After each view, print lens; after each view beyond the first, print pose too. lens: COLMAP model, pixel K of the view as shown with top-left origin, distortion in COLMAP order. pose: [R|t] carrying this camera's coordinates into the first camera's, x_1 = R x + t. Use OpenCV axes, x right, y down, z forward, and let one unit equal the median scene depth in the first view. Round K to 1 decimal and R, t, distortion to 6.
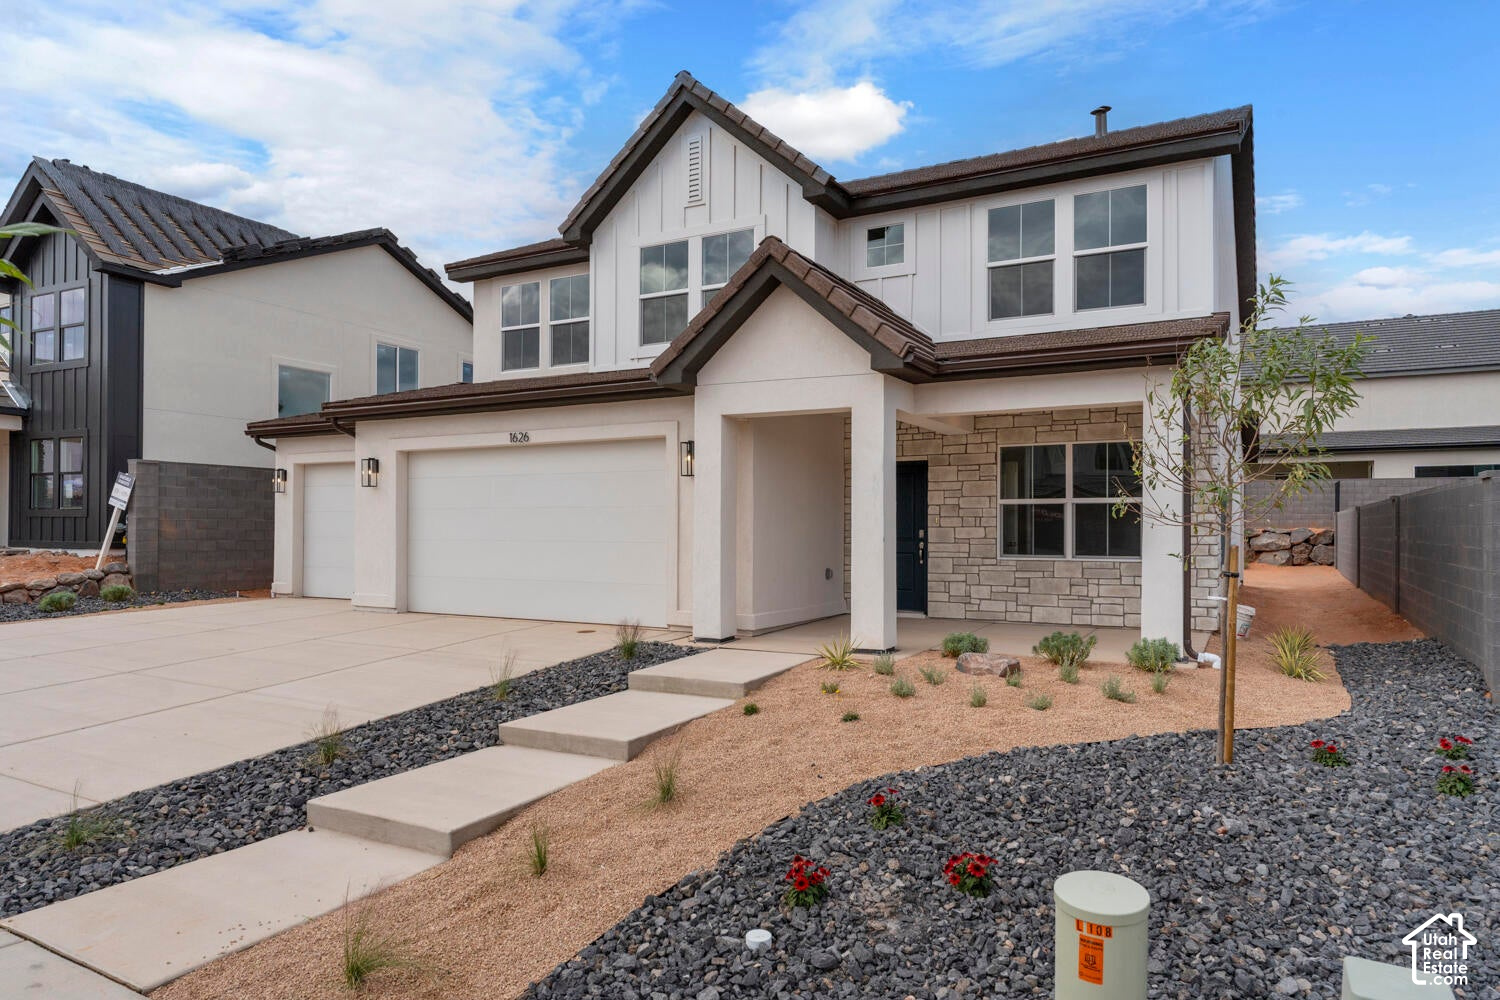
lens RADIAL K [[956.9, 0, 750.0], [0, 956.9, 500.0], [0, 0, 1]] dist [0.003906, 0.000398]
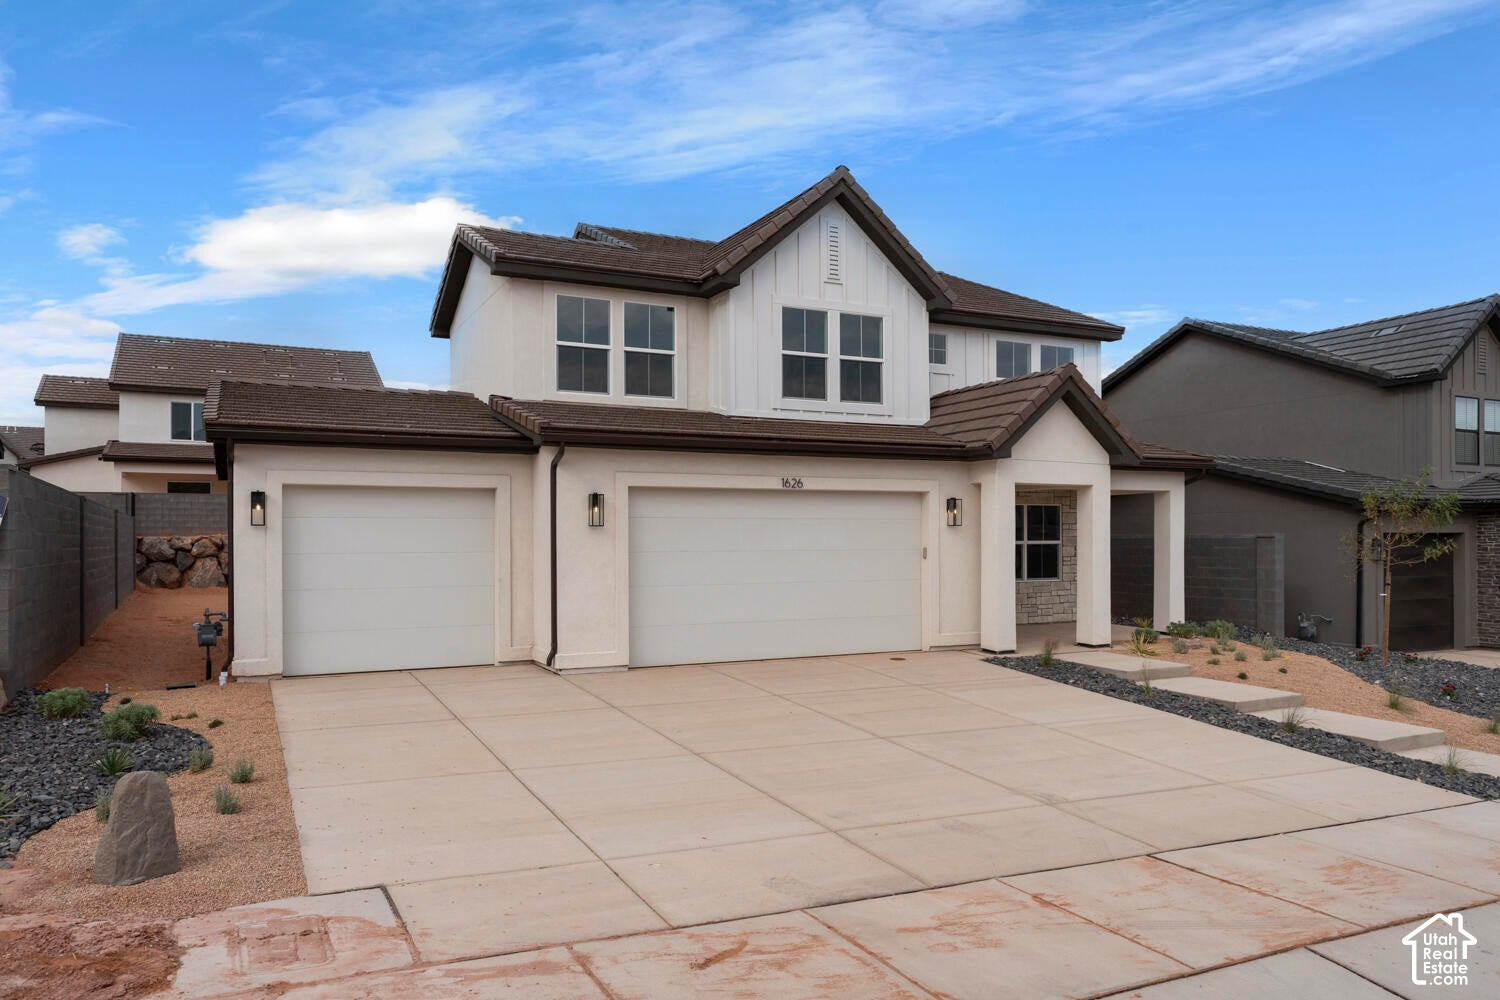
lens RADIAL K [[1044.3, 0, 743.8], [0, 1044.3, 534.0], [0, 0, 1]] dist [0.003610, 0.000655]
pose [[0.572616, 0.000527, 0.819824, -1.246133], [-0.018917, 0.999742, 0.012570, -0.024336], [-0.819605, -0.022706, 0.572478, 0.407352]]
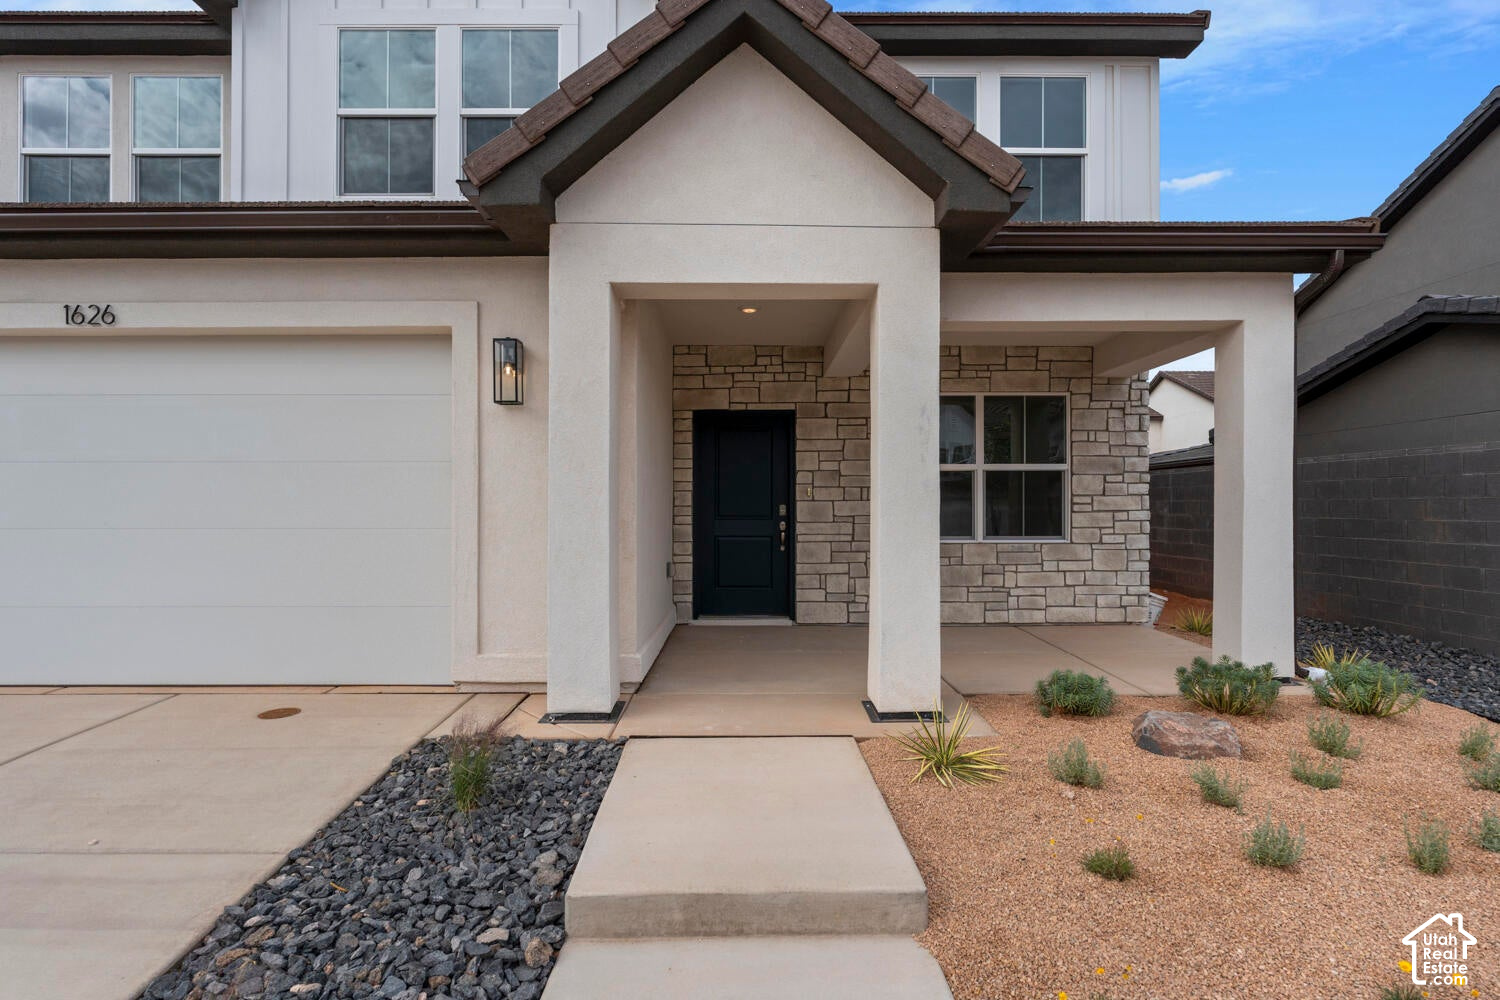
lens RADIAL K [[805.7, 0, 750.0], [0, 805.7, 500.0], [0, 0, 1]] dist [-0.004091, -0.001258]
pose [[0.872969, 0.001422, 0.487774, -0.152746], [-0.011585, 0.999774, 0.017820, 0.017767], [-0.487638, -0.021208, 0.872788, 0.498231]]
